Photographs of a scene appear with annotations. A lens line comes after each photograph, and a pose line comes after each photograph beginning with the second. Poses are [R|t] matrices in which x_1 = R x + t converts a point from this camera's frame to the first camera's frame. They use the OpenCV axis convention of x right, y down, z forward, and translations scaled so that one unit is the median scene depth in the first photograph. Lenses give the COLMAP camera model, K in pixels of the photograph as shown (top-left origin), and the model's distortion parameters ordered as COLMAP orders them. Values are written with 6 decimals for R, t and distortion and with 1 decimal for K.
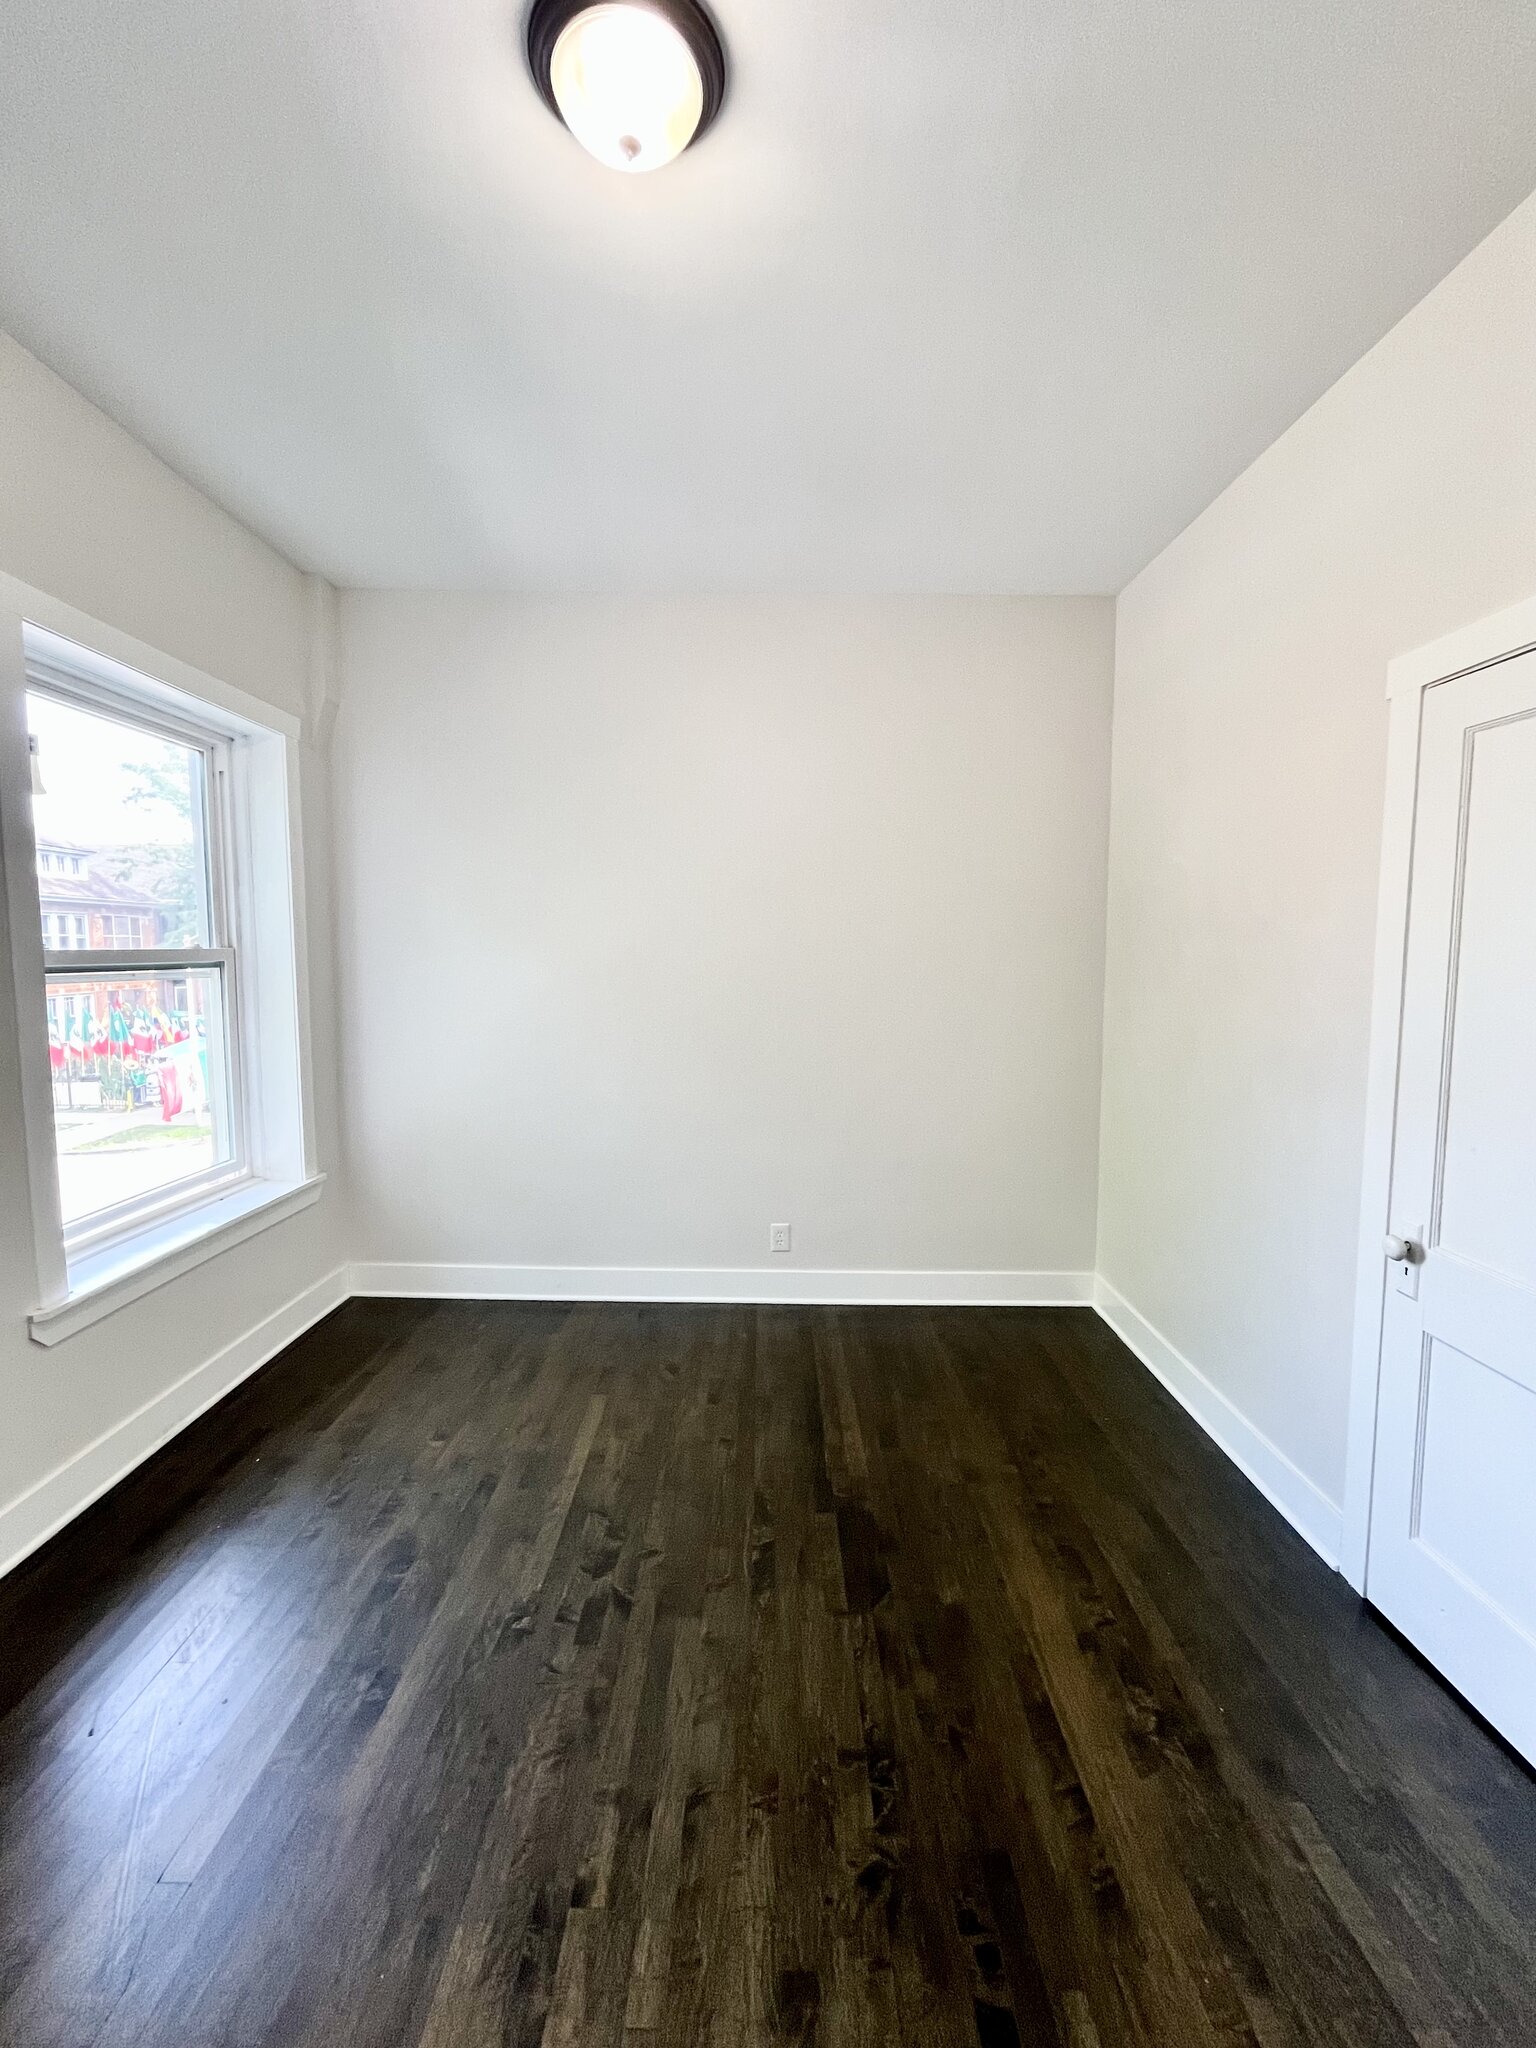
lens RADIAL K [[836.7, 0, 771.5], [0, 836.7, 1022.6], [0, 0, 1]] dist [-0.001775, 0.000107]
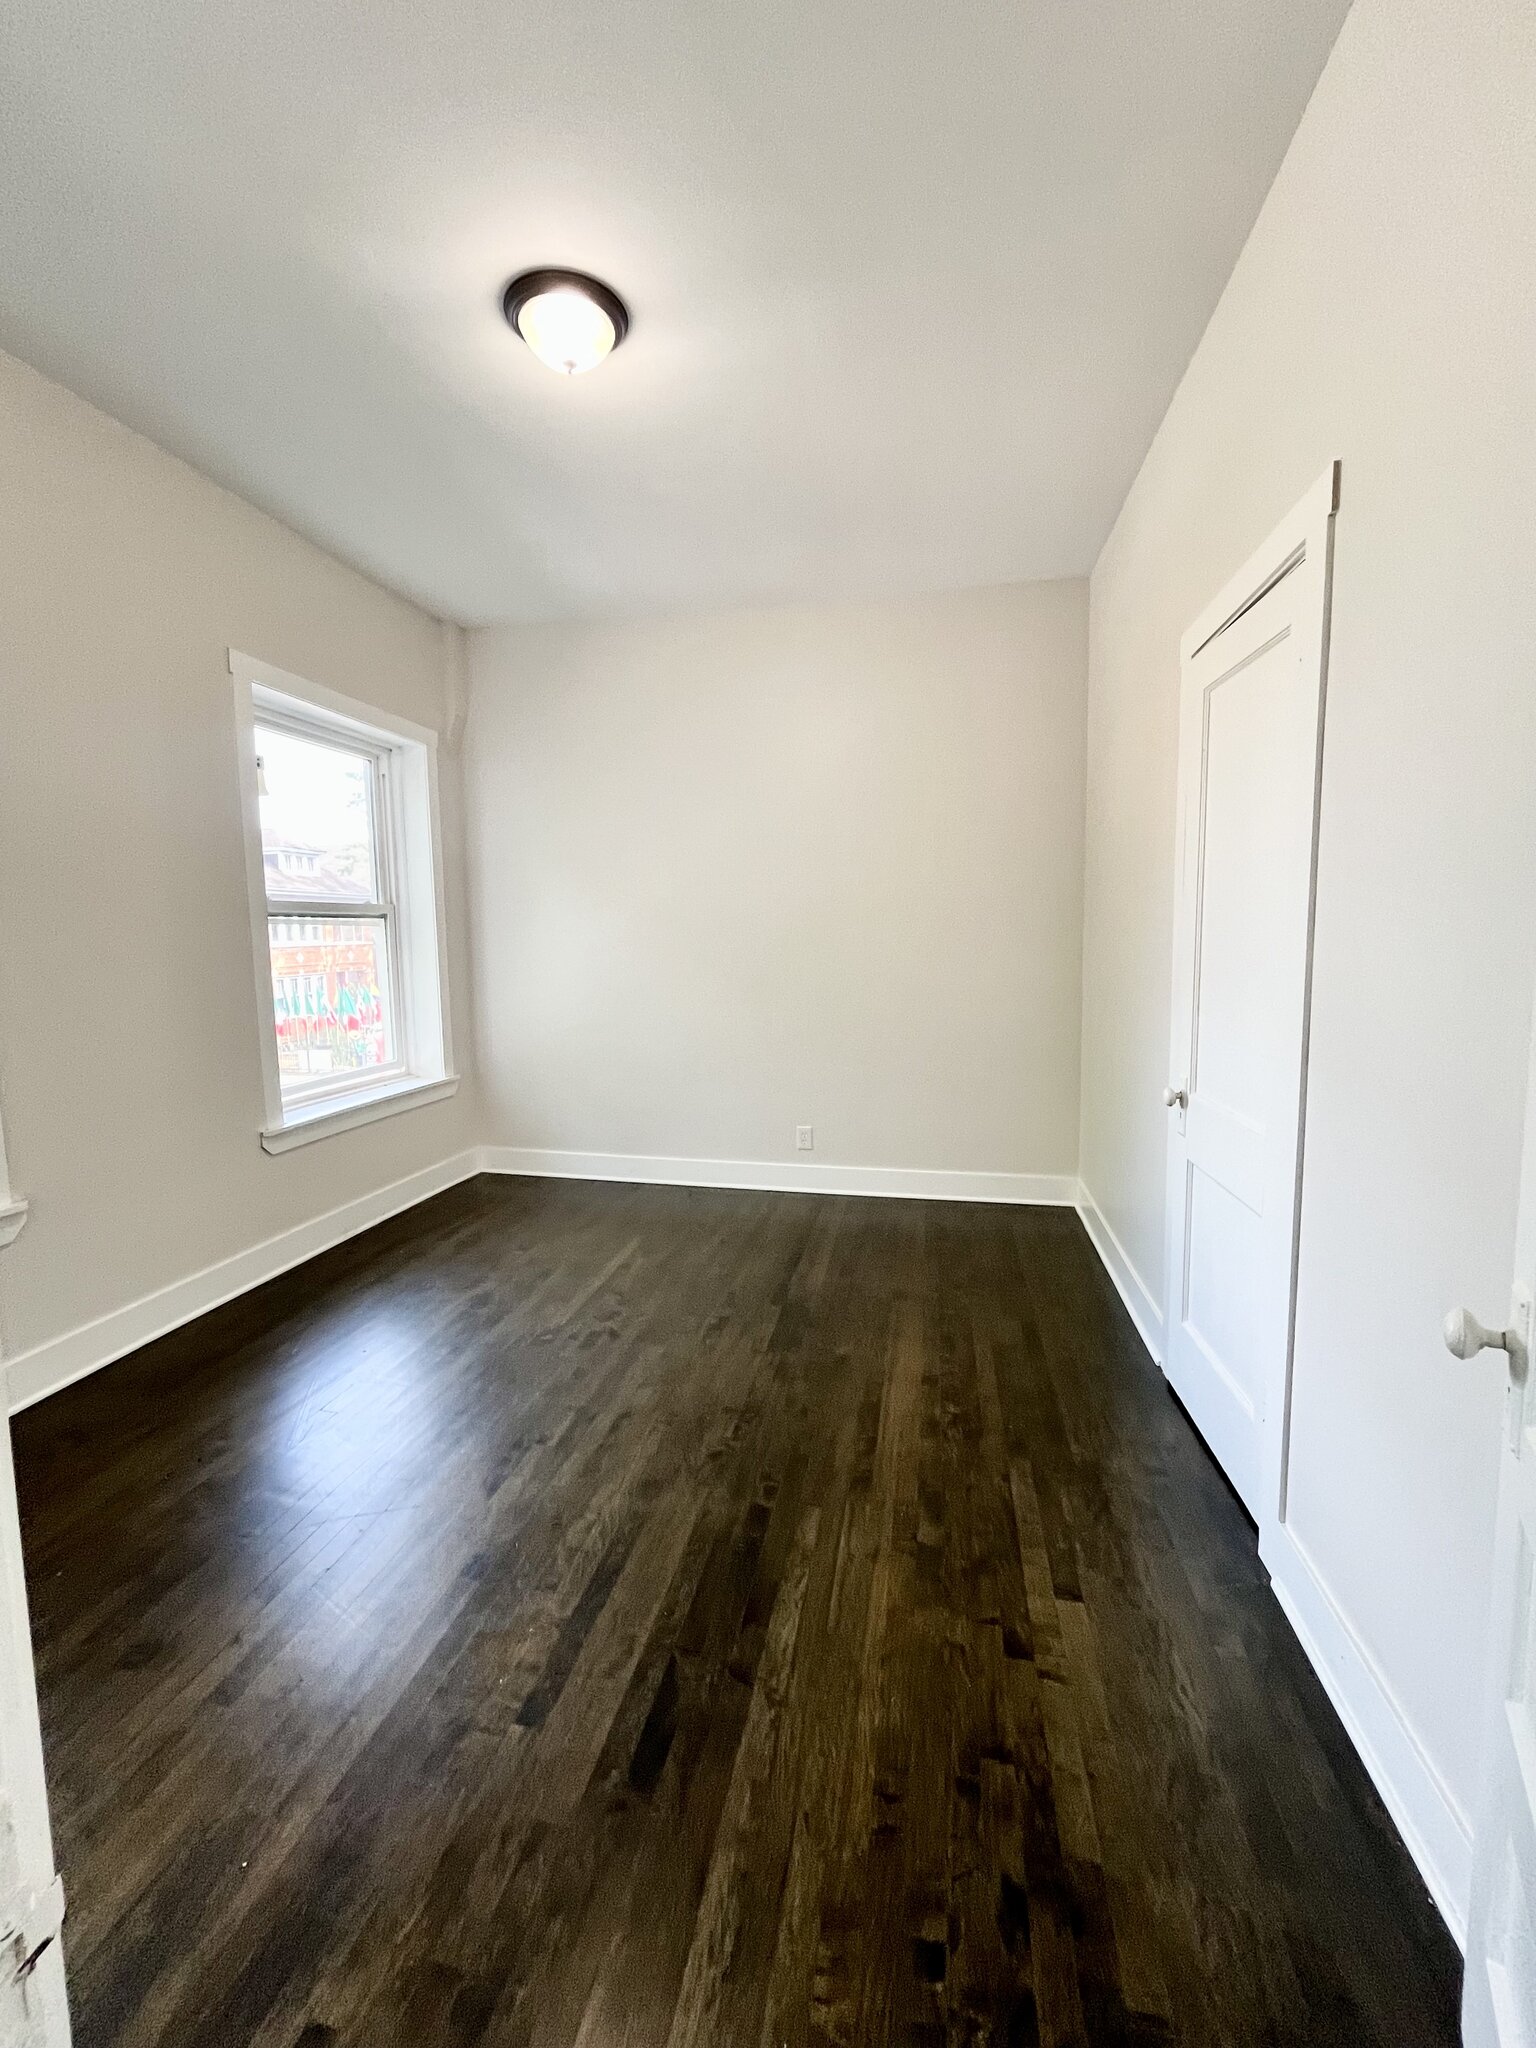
lens RADIAL K [[836.7, 0, 771.5], [0, 836.7, 1022.6], [0, 0, 1]] dist [-0.001775, 0.000107]
pose [[0.981134, 0.005189, -0.193260, 0.335315], [-0.000949, 0.999757, 0.022029, 0.108840], [0.193327, -0.021430, 0.980900, -0.330017]]
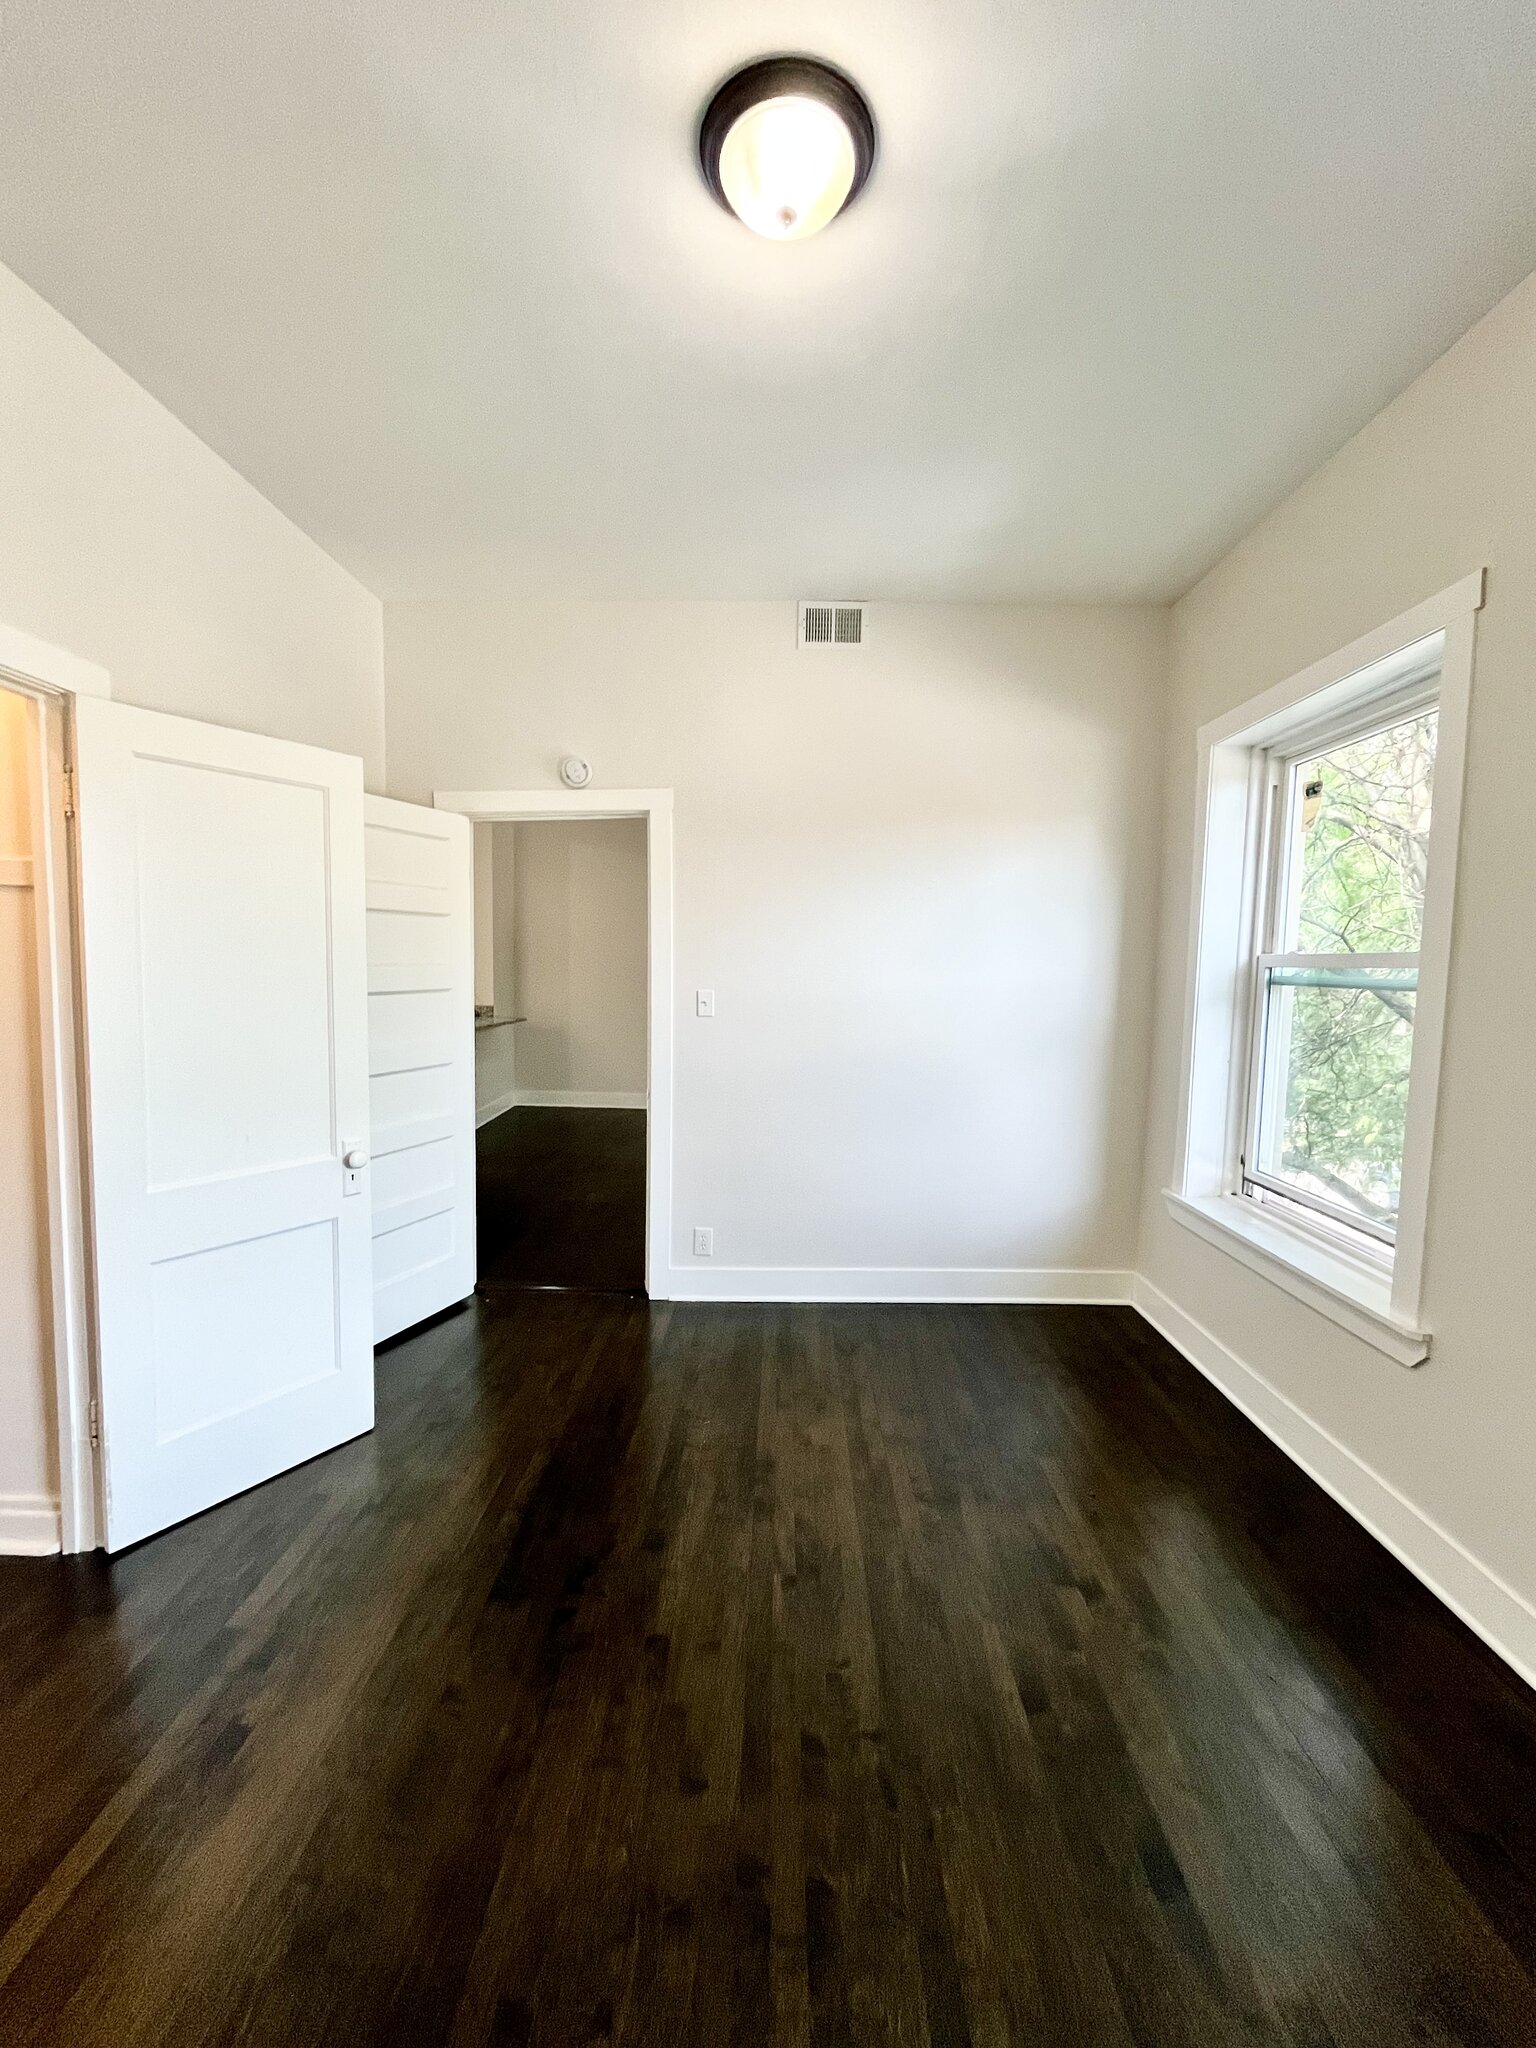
lens RADIAL K [[836.7, 0, 771.5], [0, 836.7, 1022.6], [0, 0, 1]] dist [-0.001775, 0.000107]
pose [[-0.999691, -0.021892, 0.011779, -0.118212], [-0.019826, 0.987947, 0.153518, -0.106143], [-0.014998, 0.153237, -0.988076, 1.452784]]
